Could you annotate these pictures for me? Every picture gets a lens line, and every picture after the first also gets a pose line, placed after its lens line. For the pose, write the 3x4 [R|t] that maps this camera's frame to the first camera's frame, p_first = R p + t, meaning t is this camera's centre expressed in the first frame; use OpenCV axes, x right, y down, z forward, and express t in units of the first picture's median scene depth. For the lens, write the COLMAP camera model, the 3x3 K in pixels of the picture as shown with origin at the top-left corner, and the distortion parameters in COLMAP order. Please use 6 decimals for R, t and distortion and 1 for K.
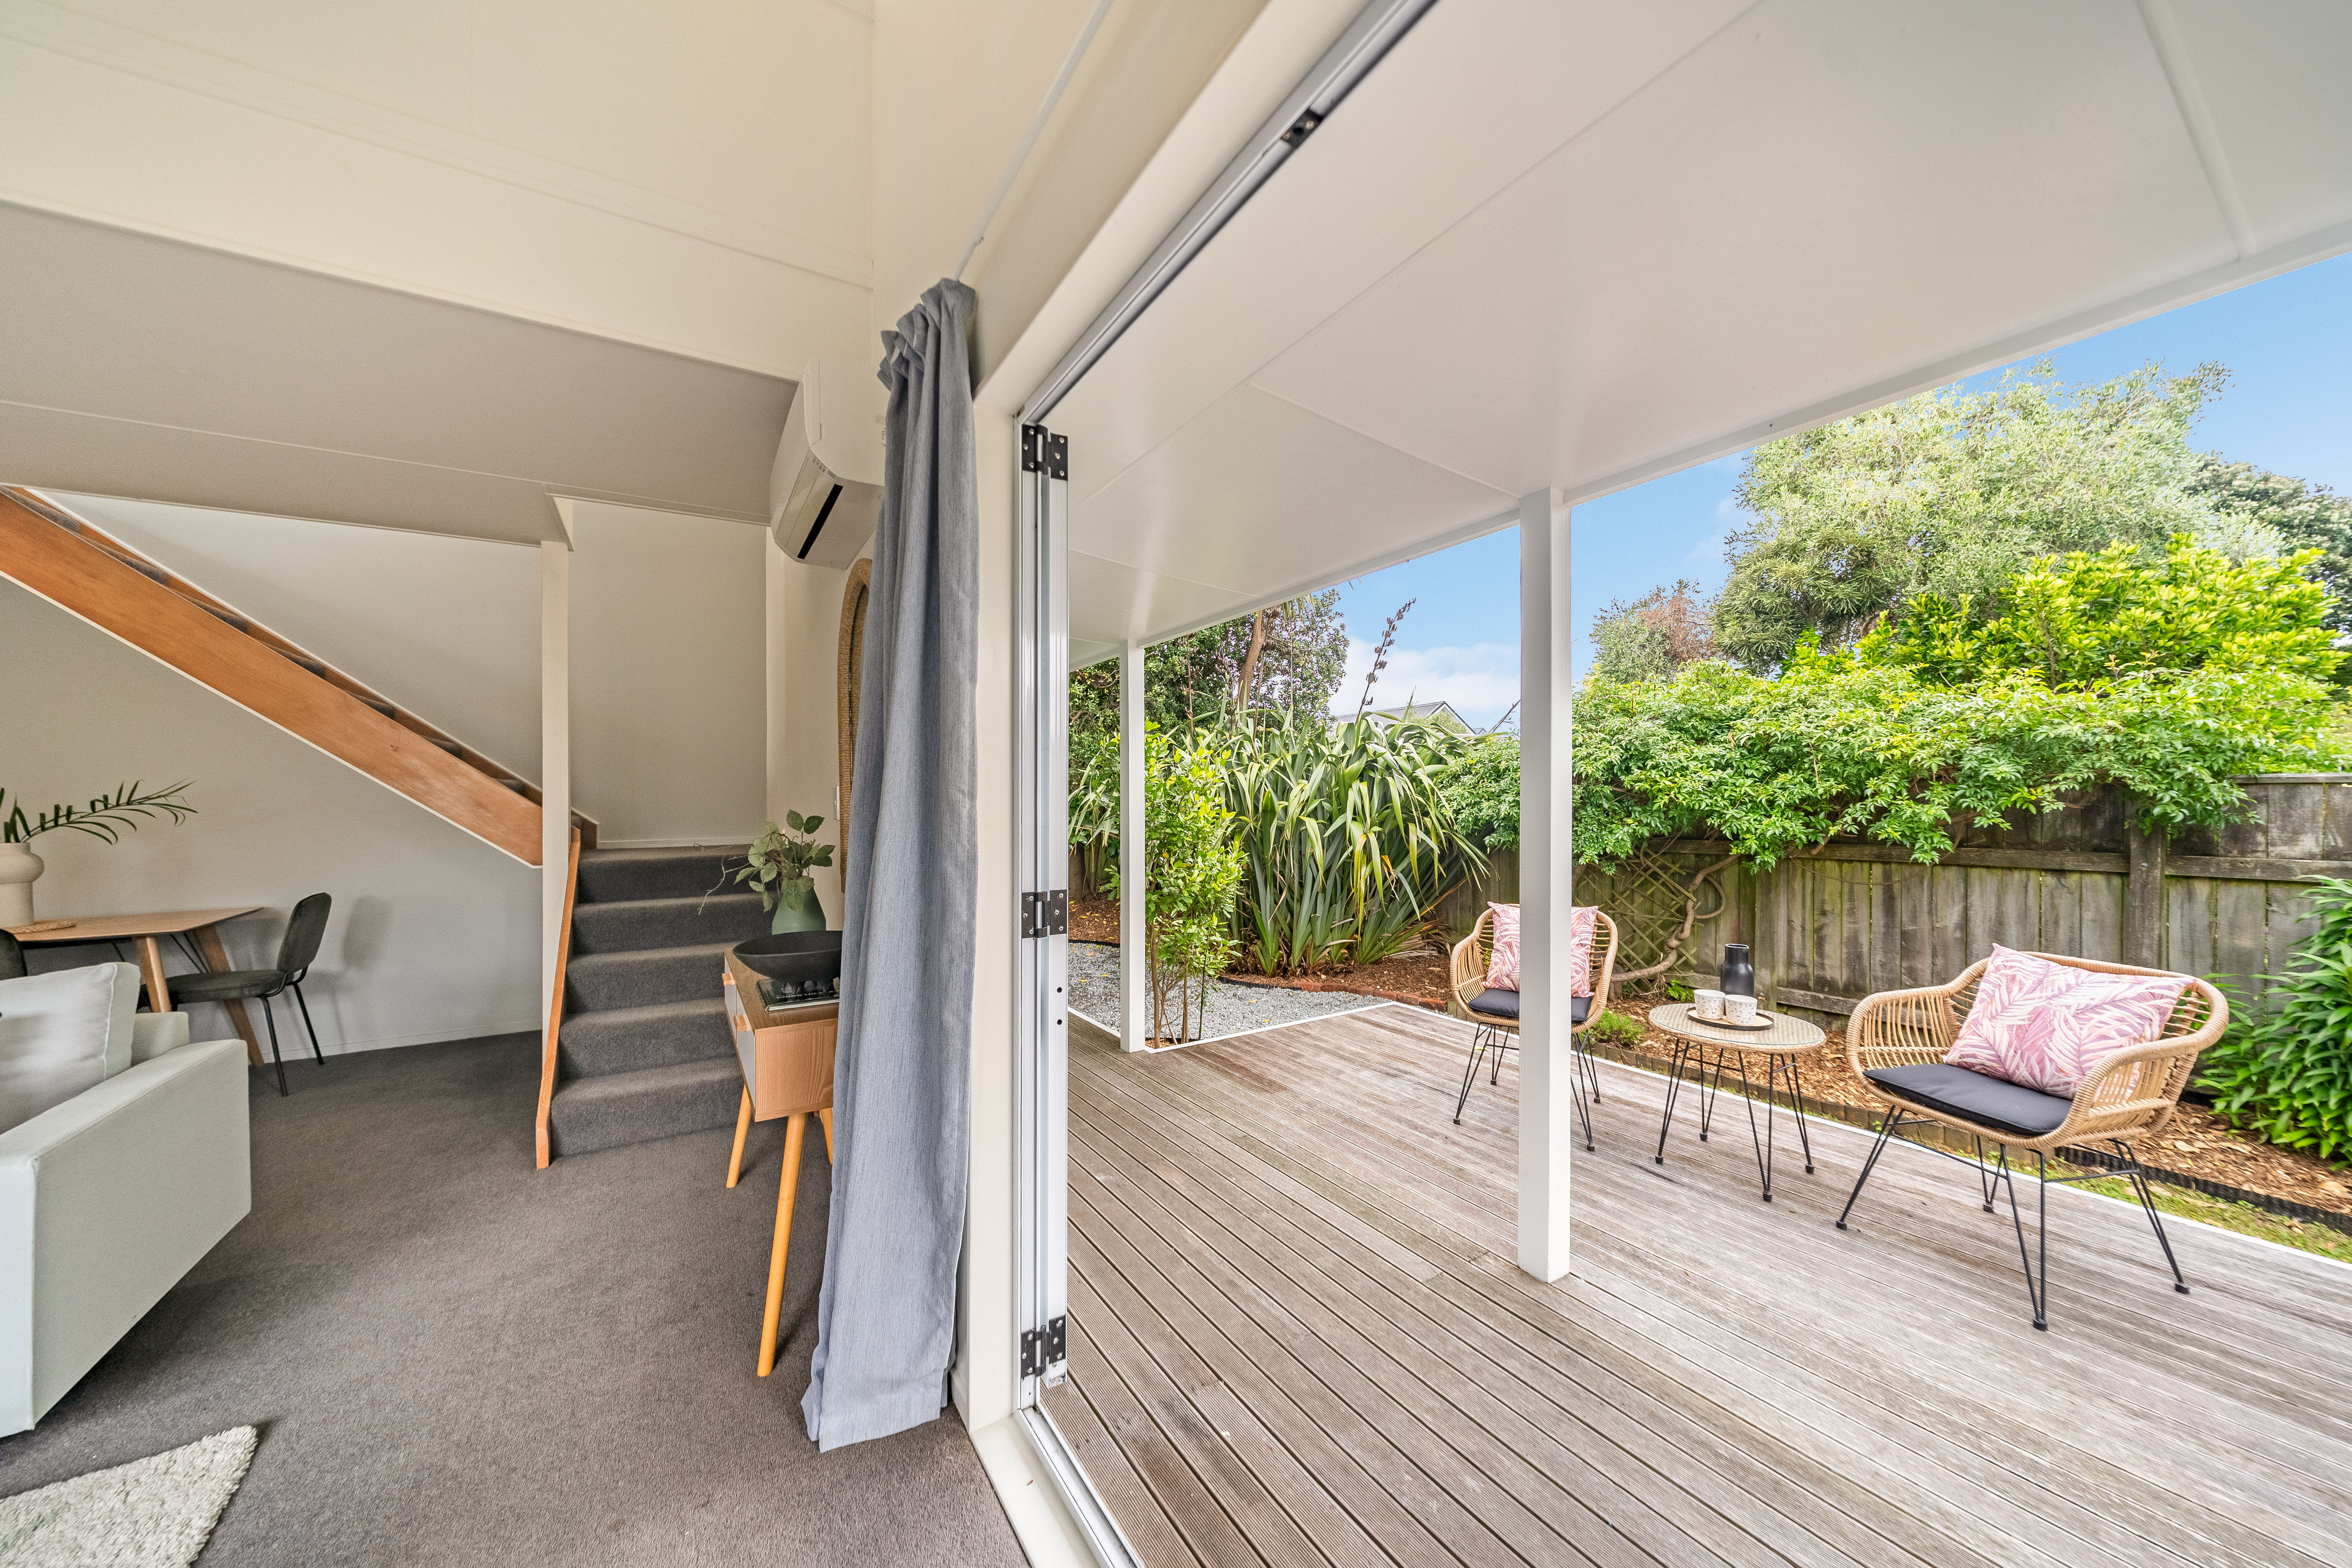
lens RADIAL K [[823.6, 0, 1170.5], [0, 823.6, 809.8], [0, 0, 1]] dist [-0.004655, 0.000028]
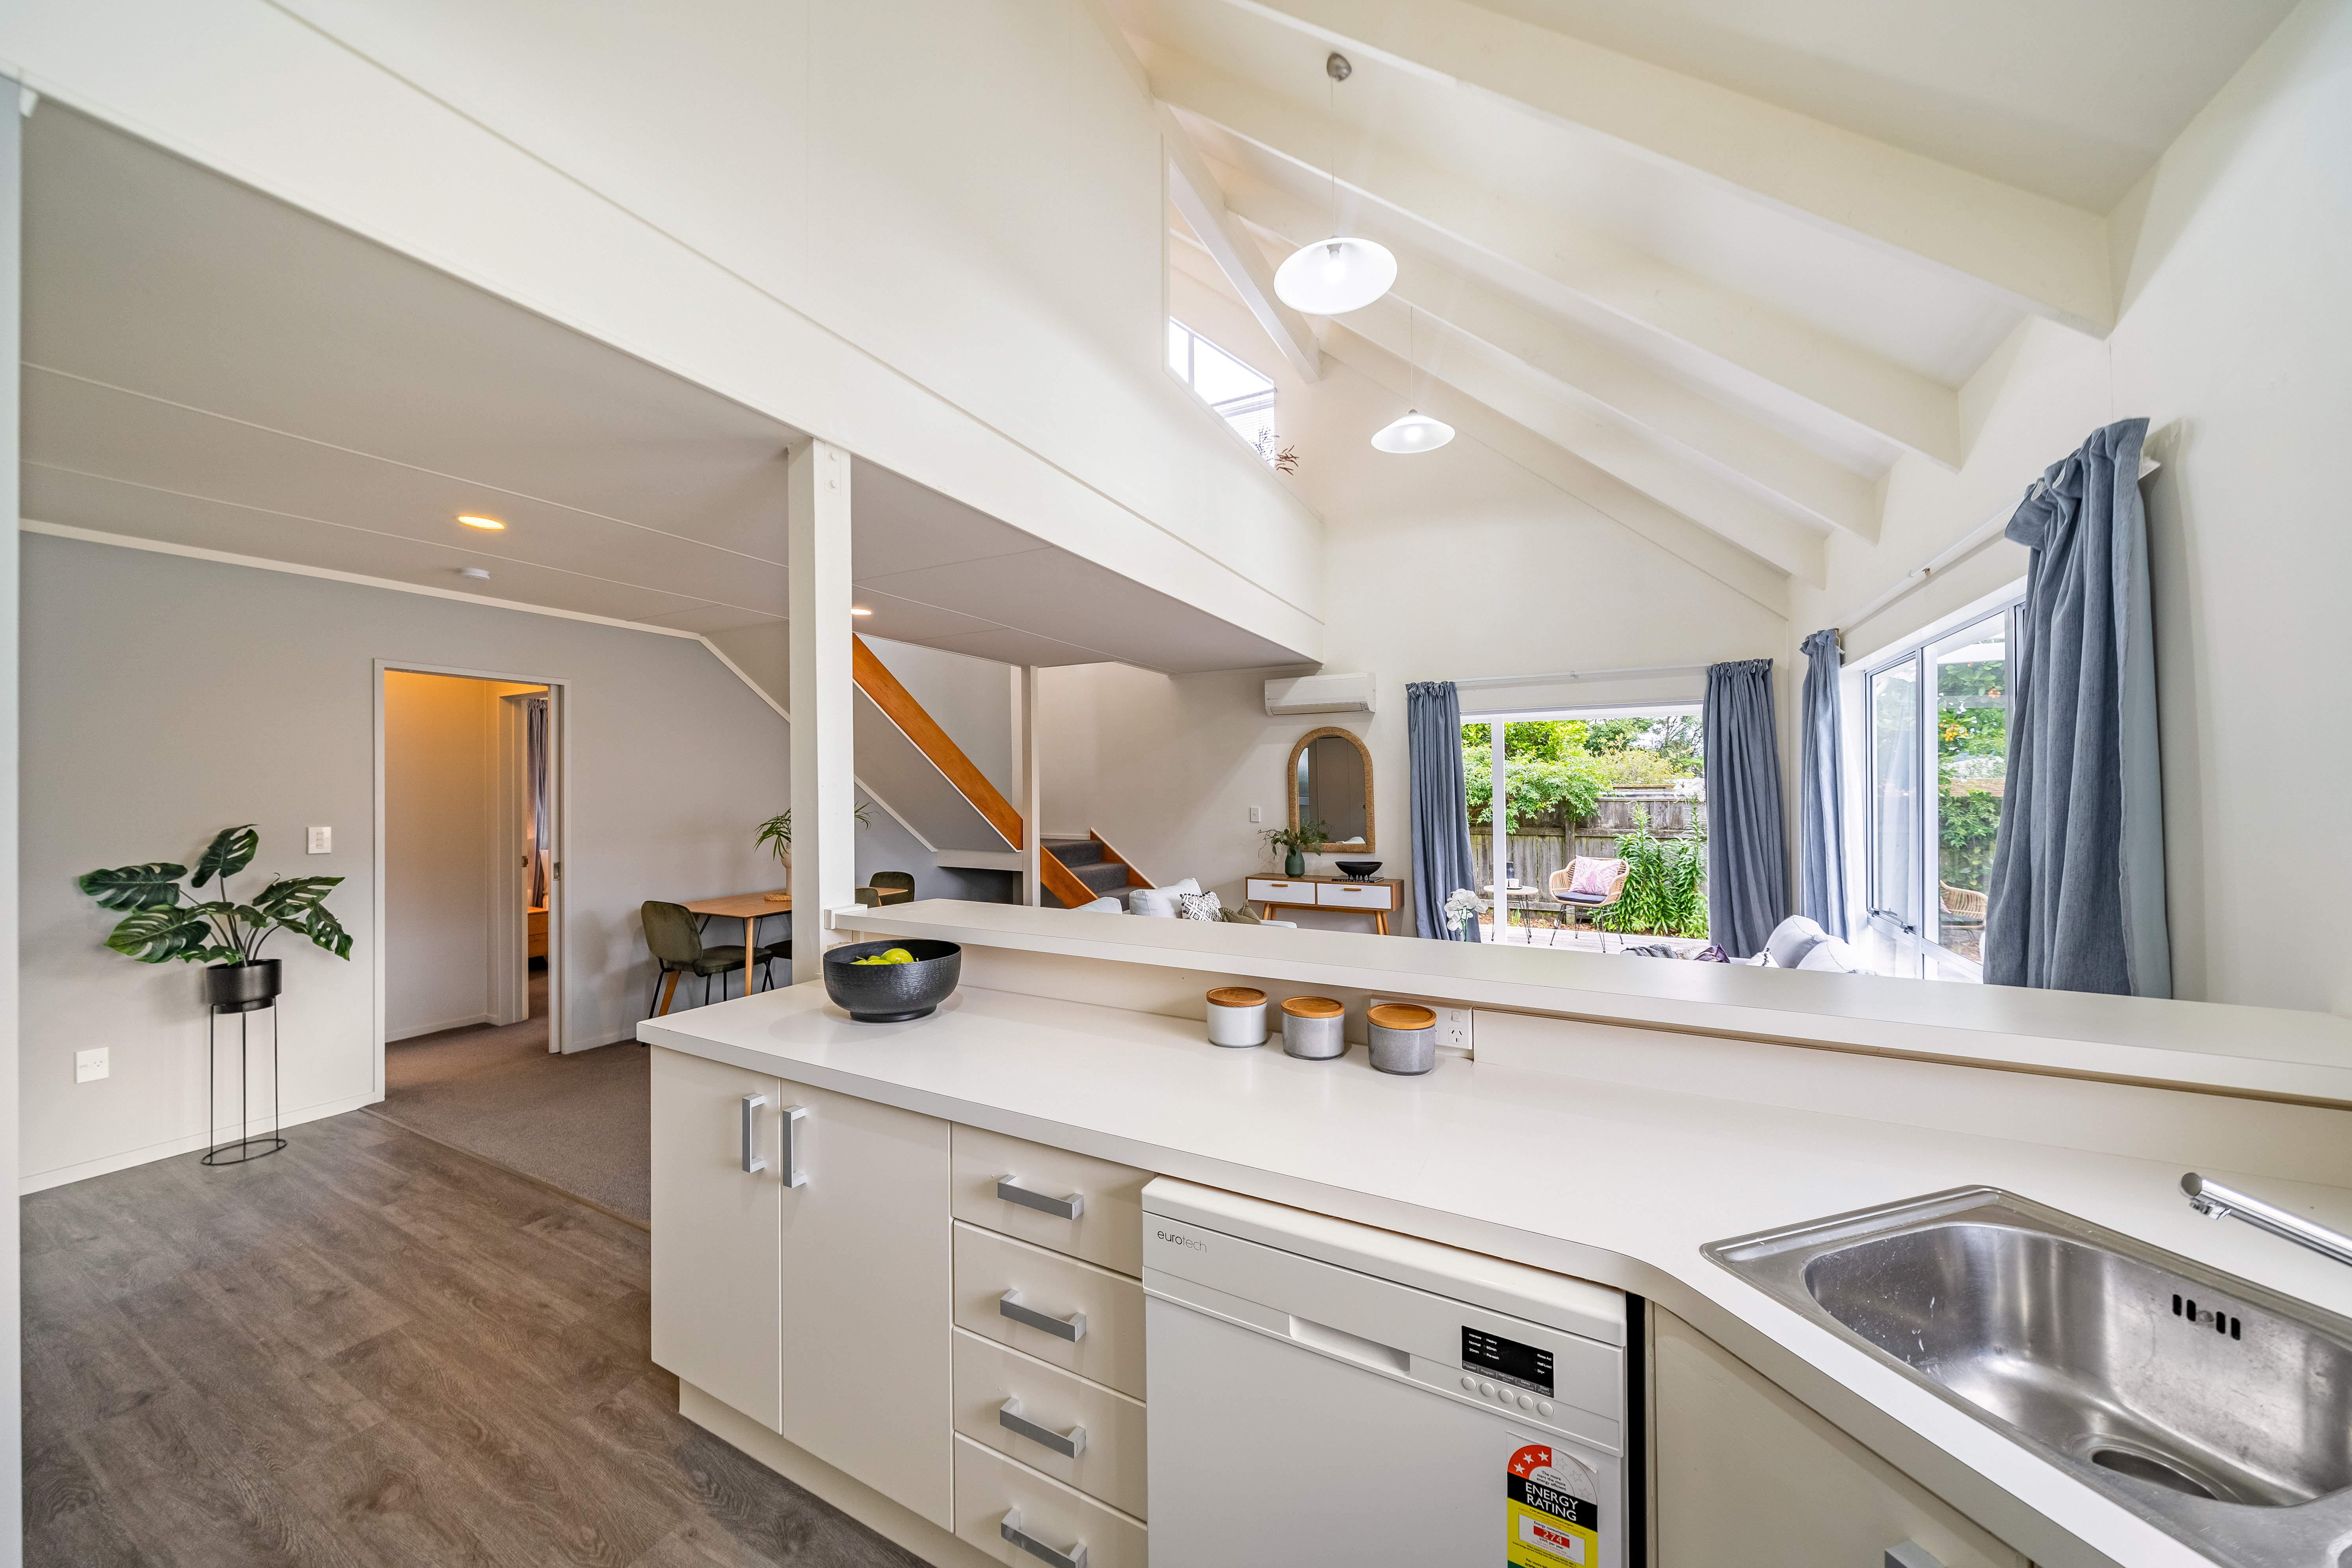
lens RADIAL K [[813.3, 0, 1175.5], [0, 813.3, 779.3], [0, 0, 1]] dist [-0.001275, -0.000001]
pose [[0.860103, 0.013906, 0.509930, -1.194646], [0.000207, 0.999619, -0.027609, -0.029252], [-0.510120, 0.023852, 0.859773, -0.576414]]
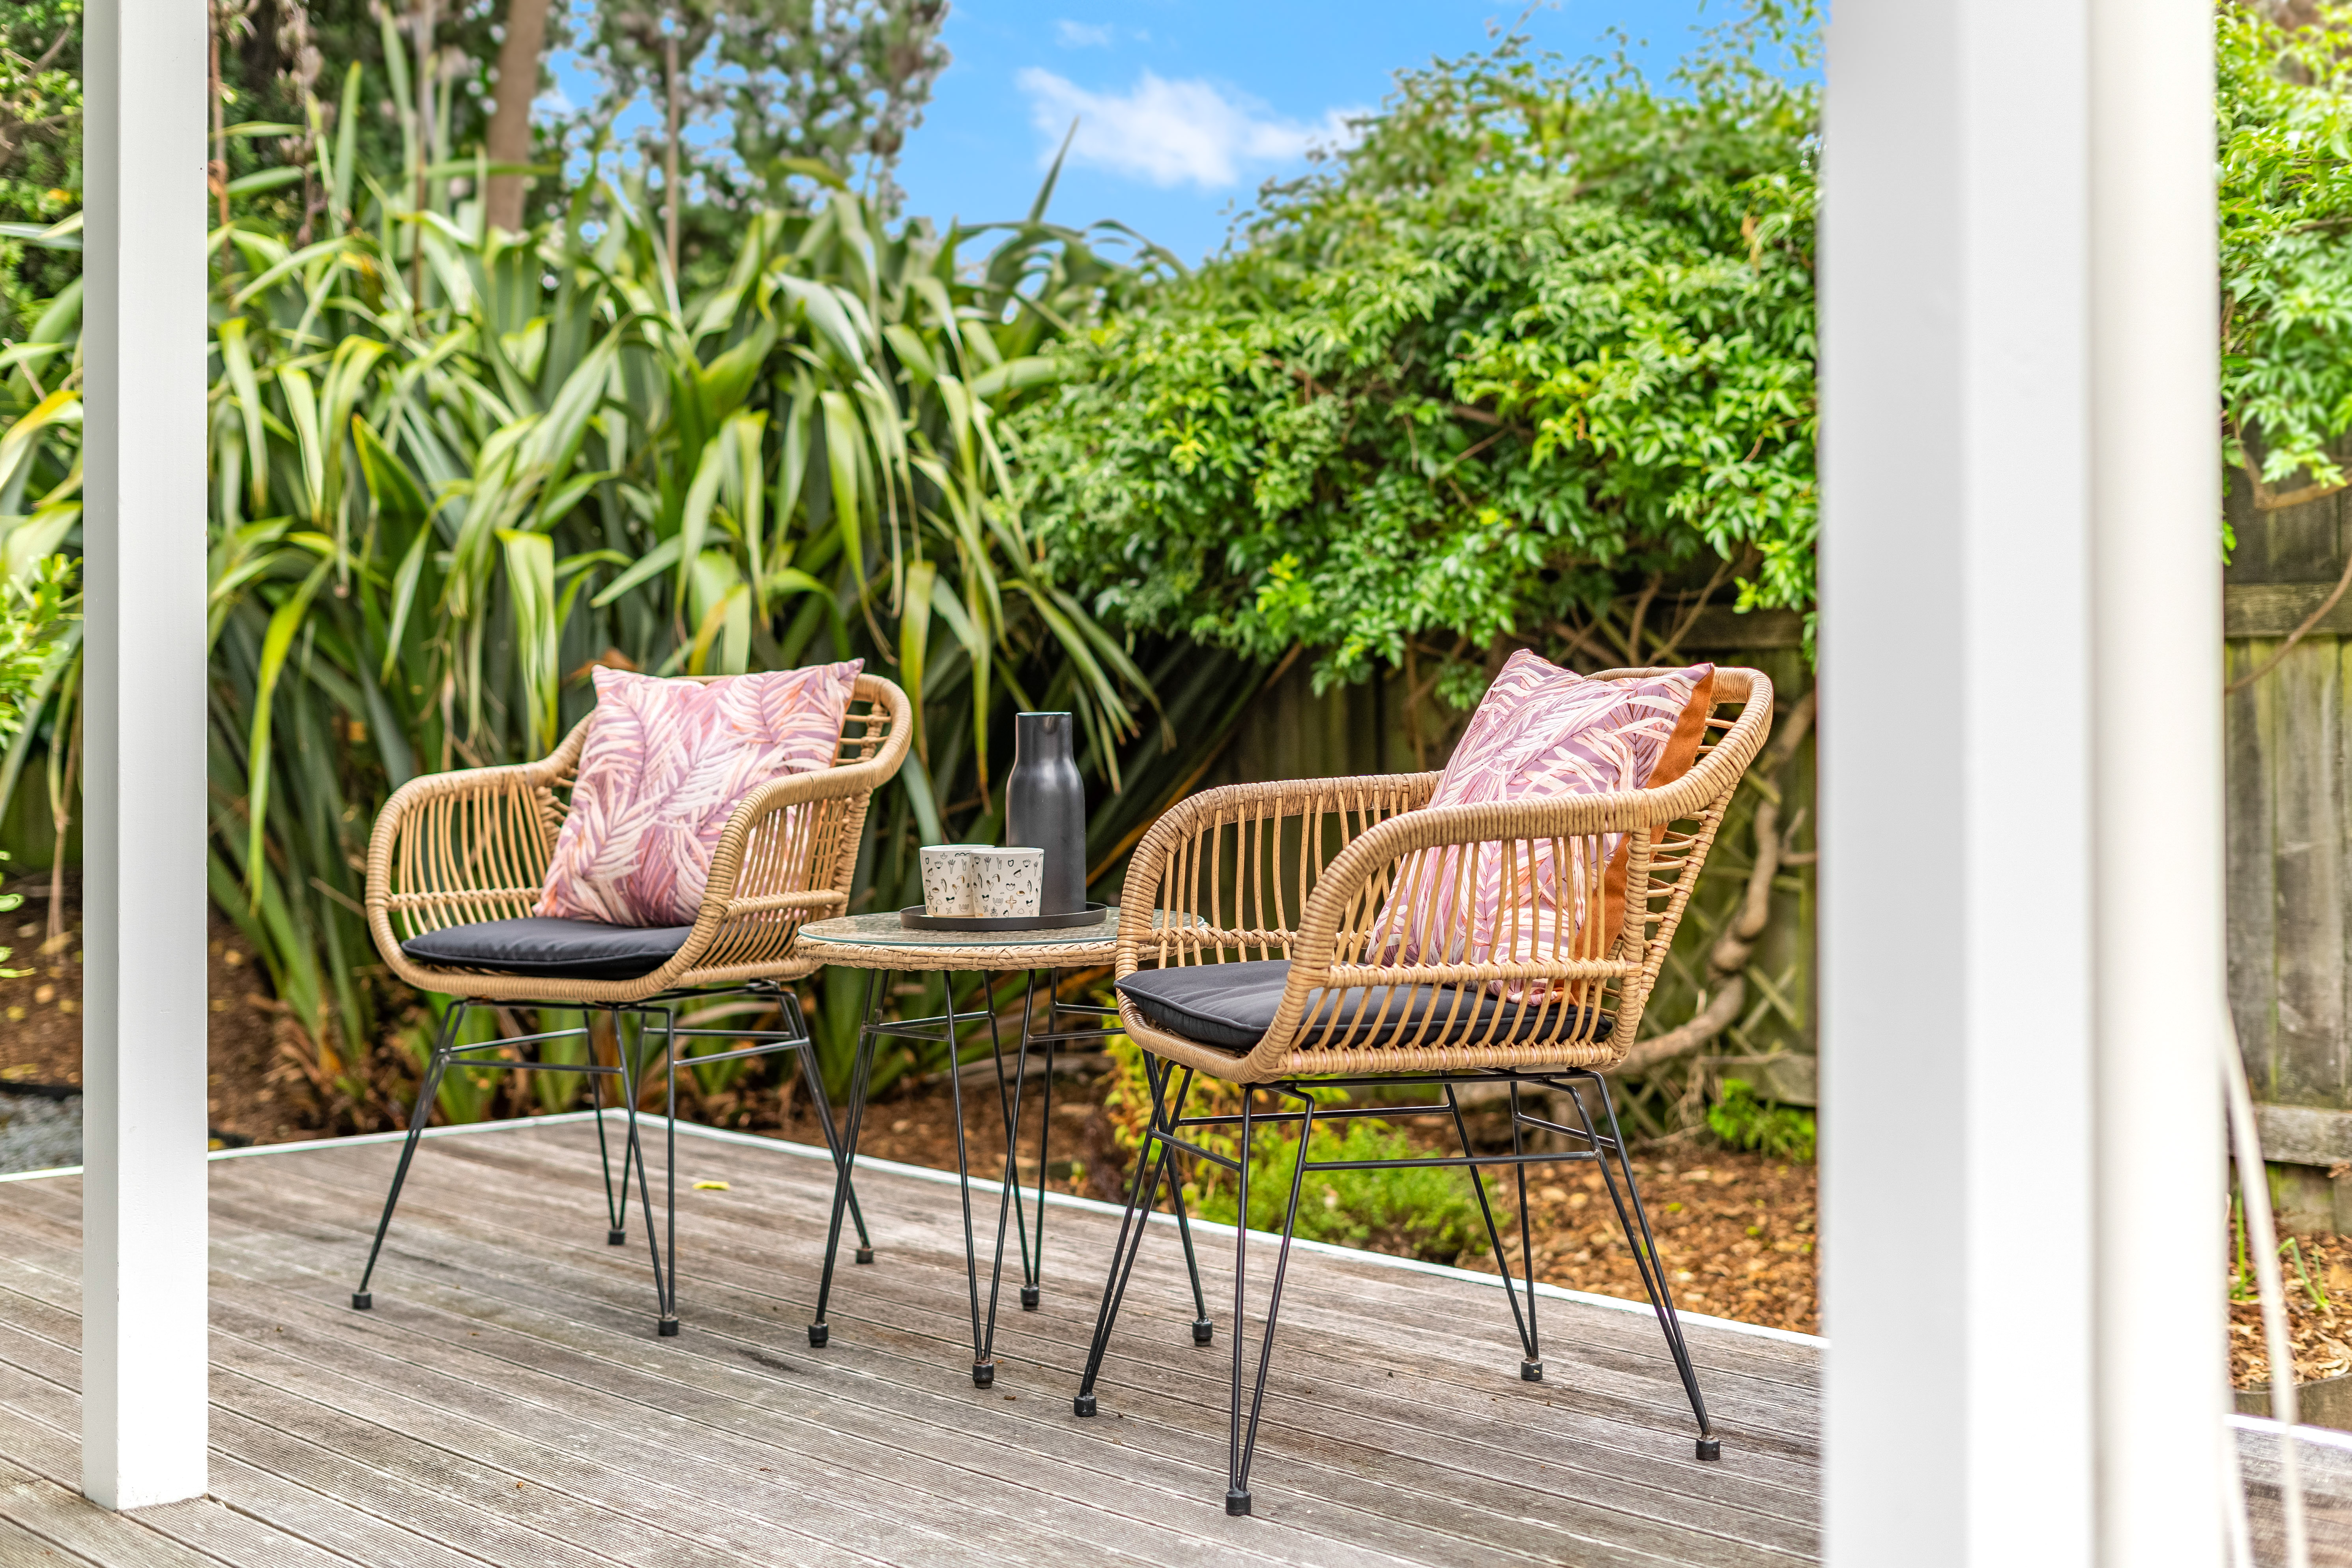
lens RADIAL K [[3535.8, 0, 1173.4], [0, 3535.8, 647.6], [0, 0, 1]] dist [0.015603, 0.114366]
pose [[0.991582, 0.002179, 0.129462, 0.389345], [0.000101, 0.999845, -0.017601, 0.116319], [-0.129481, 0.017466, 0.991428, -0.350221]]
